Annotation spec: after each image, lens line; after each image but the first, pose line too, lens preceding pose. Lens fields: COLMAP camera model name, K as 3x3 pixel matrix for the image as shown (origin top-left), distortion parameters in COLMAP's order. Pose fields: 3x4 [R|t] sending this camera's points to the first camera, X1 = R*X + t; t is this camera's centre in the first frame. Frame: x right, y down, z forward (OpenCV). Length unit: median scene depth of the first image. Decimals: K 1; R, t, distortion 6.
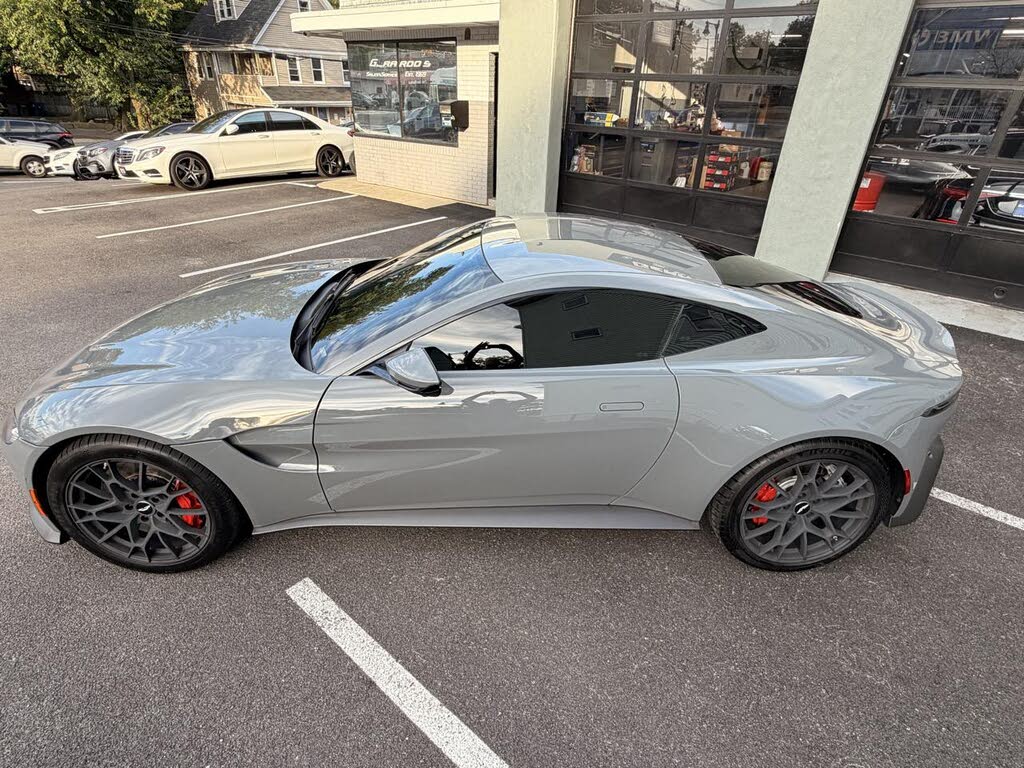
lens RADIAL K [[538.2, 0, 512.2], [0, 538.2, 384.8], [0, 0, 1]] dist [0.001005, 0.000176]
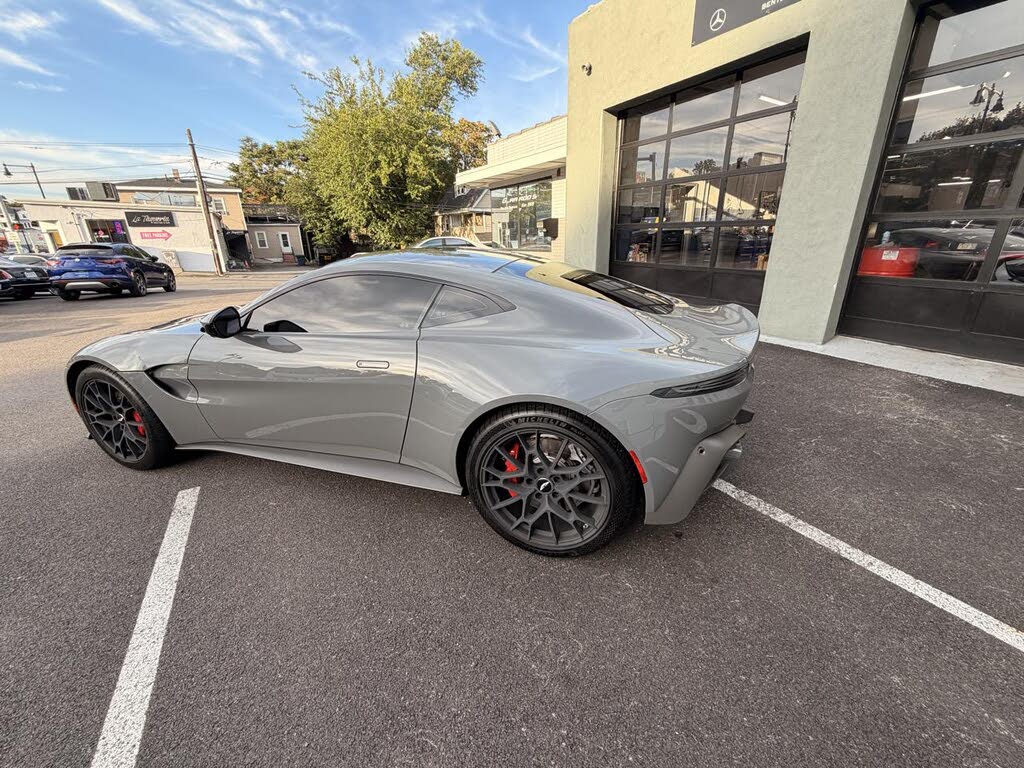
lens RADIAL K [[410.5, 0, 512.8], [0, 410.5, 384.5], [0, 0, 1]] dist [0.000117, 0.000725]
pose [[0.941061, 0.065655, -0.331804, 0.185025], [-0.115535, 0.984373, -0.132898, 0.039073], [0.317893, 0.163400, 0.933940, 0.061283]]
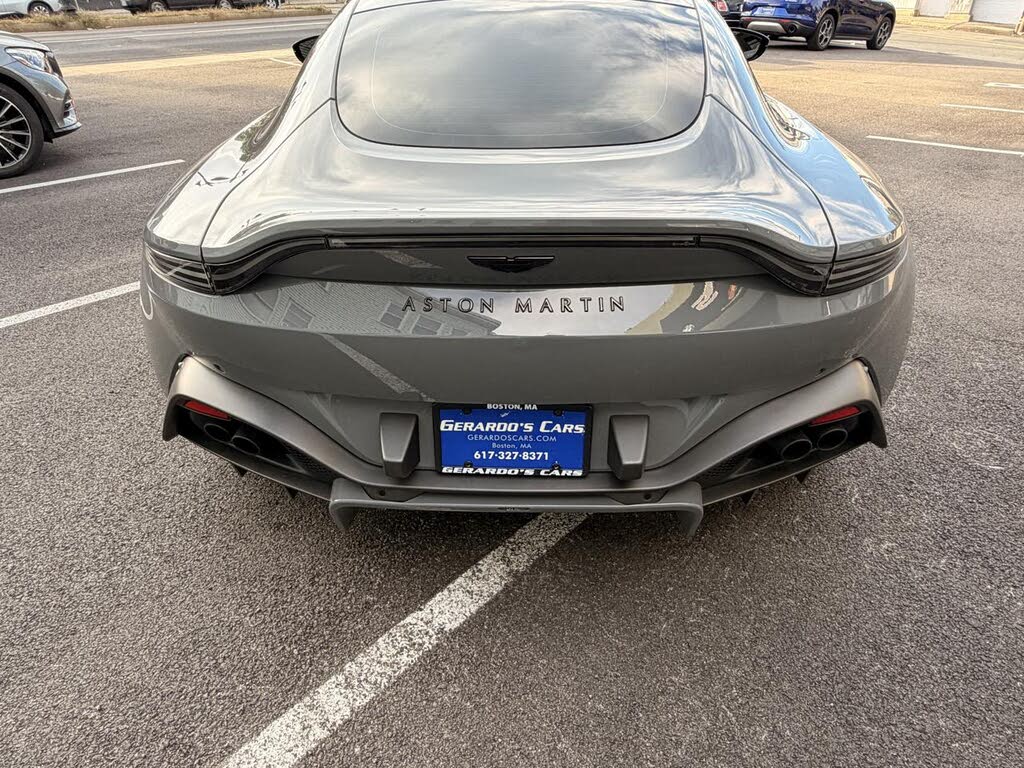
lens RADIAL K [[653.4, 0, 506.5], [0, 653.4, 386.5], [0, 0, 1]] dist [0.003046, -0.000322]
pose [[-0.062983, 0.504393, -0.861174, 0.348258], [-0.473106, 0.744682, 0.470765, -0.081770], [0.878751, 0.437077, 0.191729, 0.309445]]
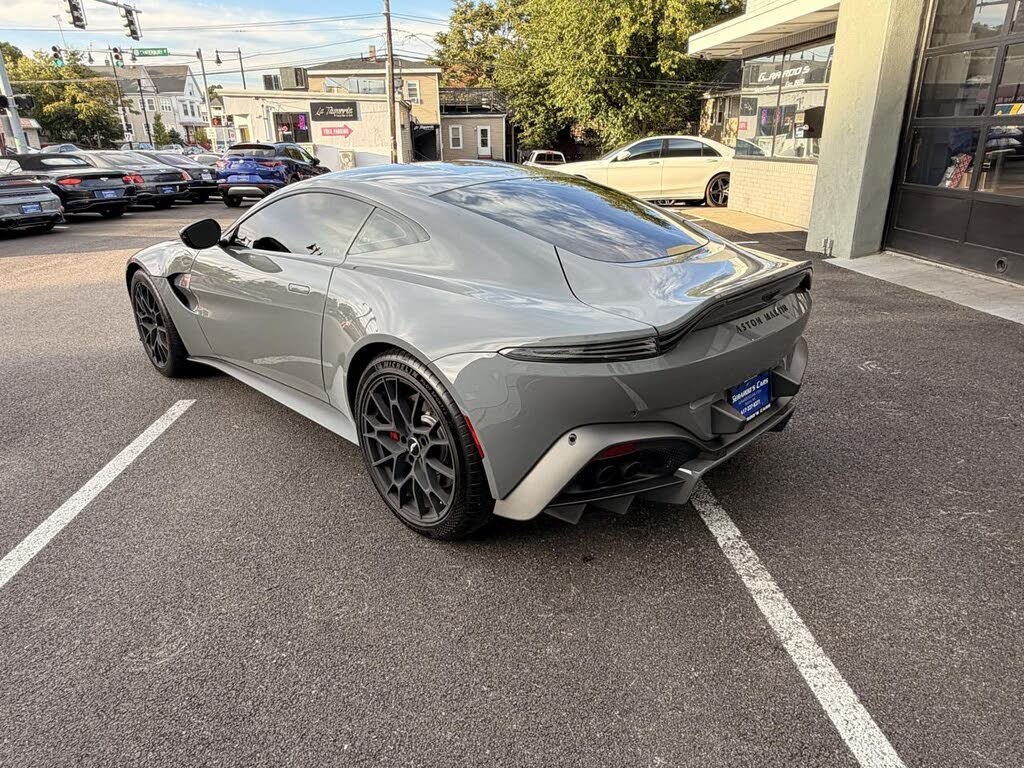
lens RADIAL K [[653.4, 0, 509.8], [0, 653.4, 383.2], [0, 0, 1]] dist [0.003046, -0.000322]
pose [[0.690252, 0.212923, -0.691531, 0.343722], [-0.310497, 0.950417, -0.017288, 0.026434], [0.653562, 0.226652, 0.722140, 0.082655]]
